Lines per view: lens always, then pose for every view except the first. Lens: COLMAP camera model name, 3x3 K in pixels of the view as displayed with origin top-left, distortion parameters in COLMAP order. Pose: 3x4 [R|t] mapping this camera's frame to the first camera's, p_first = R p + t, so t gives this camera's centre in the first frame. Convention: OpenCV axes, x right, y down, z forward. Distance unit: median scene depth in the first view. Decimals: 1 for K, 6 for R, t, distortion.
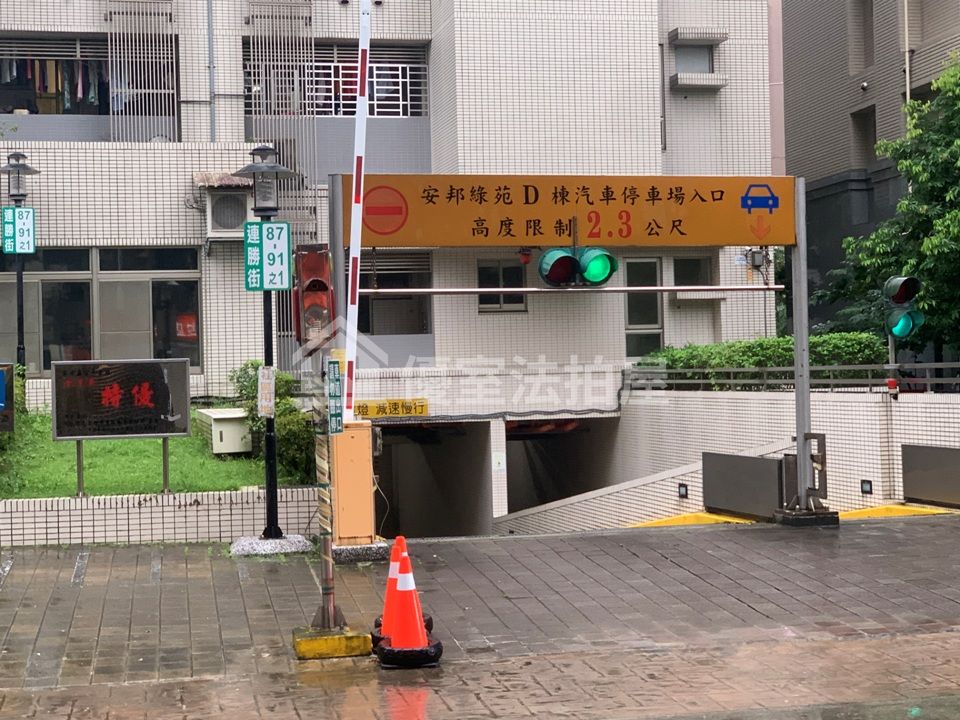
lens RADIAL K [[1708.8, 0, 474.8], [0, 1708.8, 316.0], [0, 0, 1]] dist [-0.166458, 2.416102]
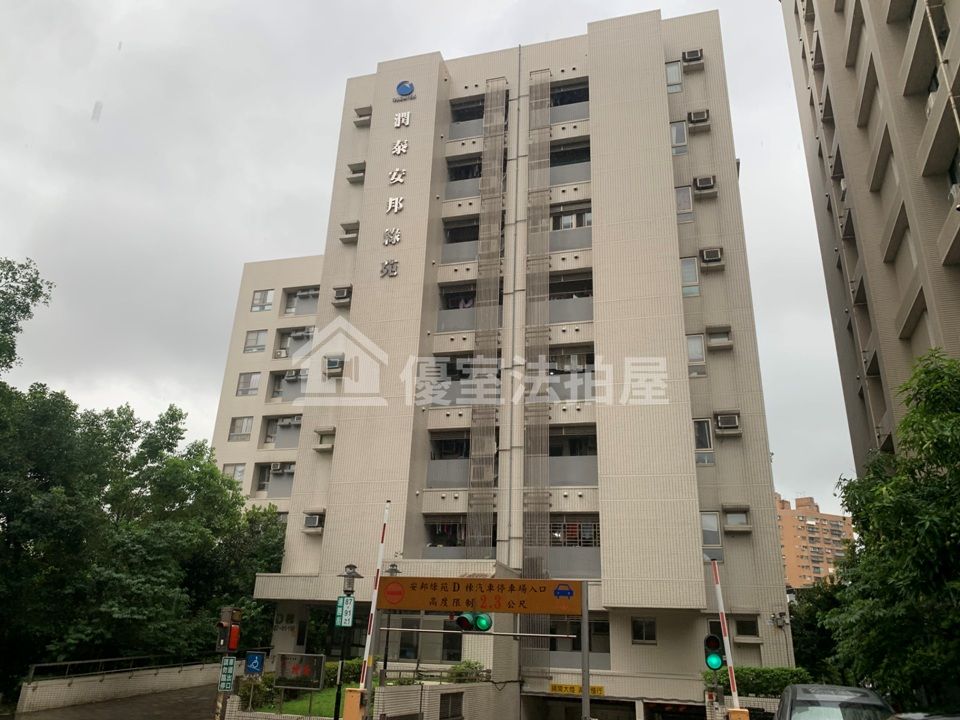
lens RADIAL K [[727.9, 0, 466.6], [0, 727.9, 350.8], [0, 0, 1]] dist [0.010543, -0.006240]
pose [[0.871263, -0.130577, -0.473129, 0.365992], [-0.050322, 0.935117, -0.350747, -0.017208], [0.488230, 0.329402, 0.808162, 0.079784]]
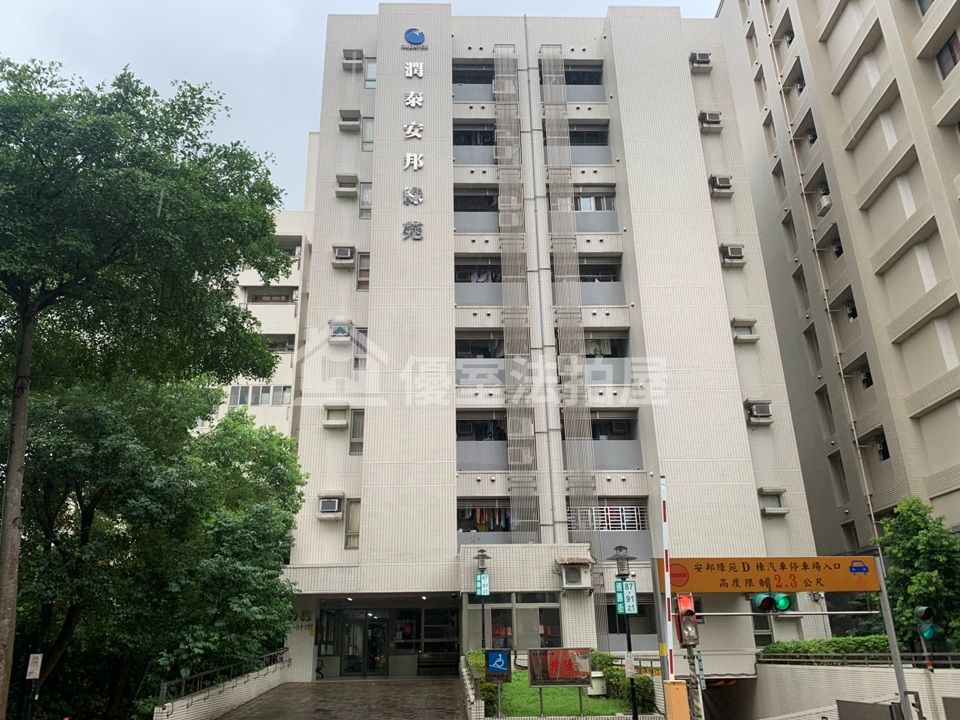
lens RADIAL K [[732.4, 0, 470.8], [0, 732.4, 362.6], [0, 0, 1]] dist [0.004182, -0.005895]
pose [[0.980369, -0.062113, -0.187132, -0.078890], [-0.004058, 0.942528, -0.334103, -0.002597], [0.197129, 0.328303, 0.923773, -0.002049]]
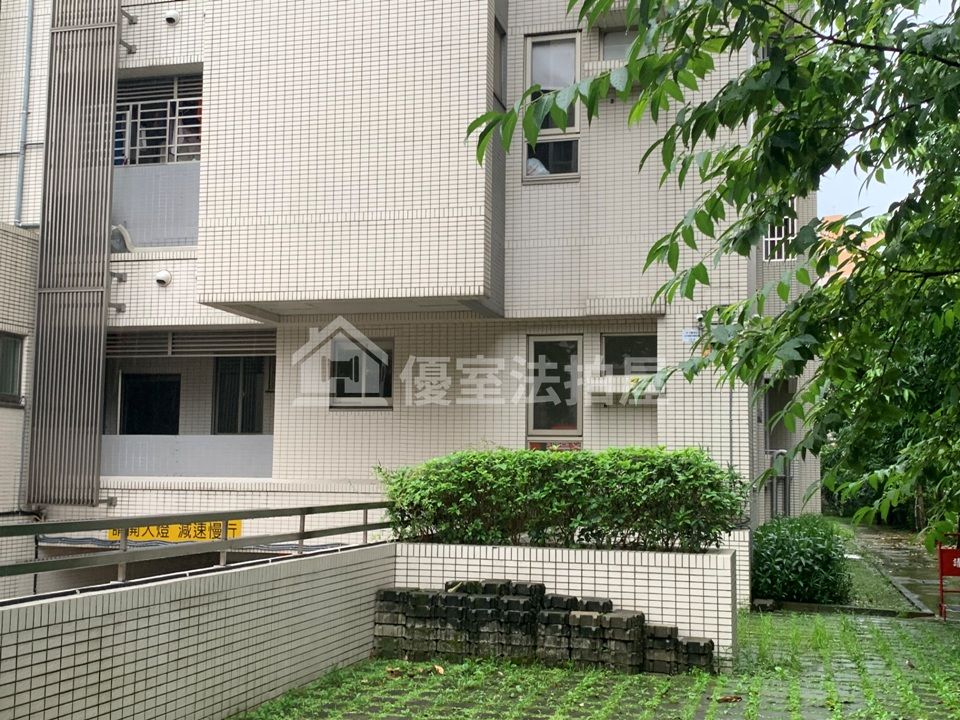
lens RADIAL K [[1144.5, 0, 456.0], [0, 1144.5, 357.0], [0, 0, 1]] dist [0.015930, -0.009295]
pose [[0.880175, -0.006820, -0.474601, 0.364472], [-0.023285, 0.998072, -0.057526, 0.004041], [0.474079, 0.061684, 0.878319, 0.723256]]
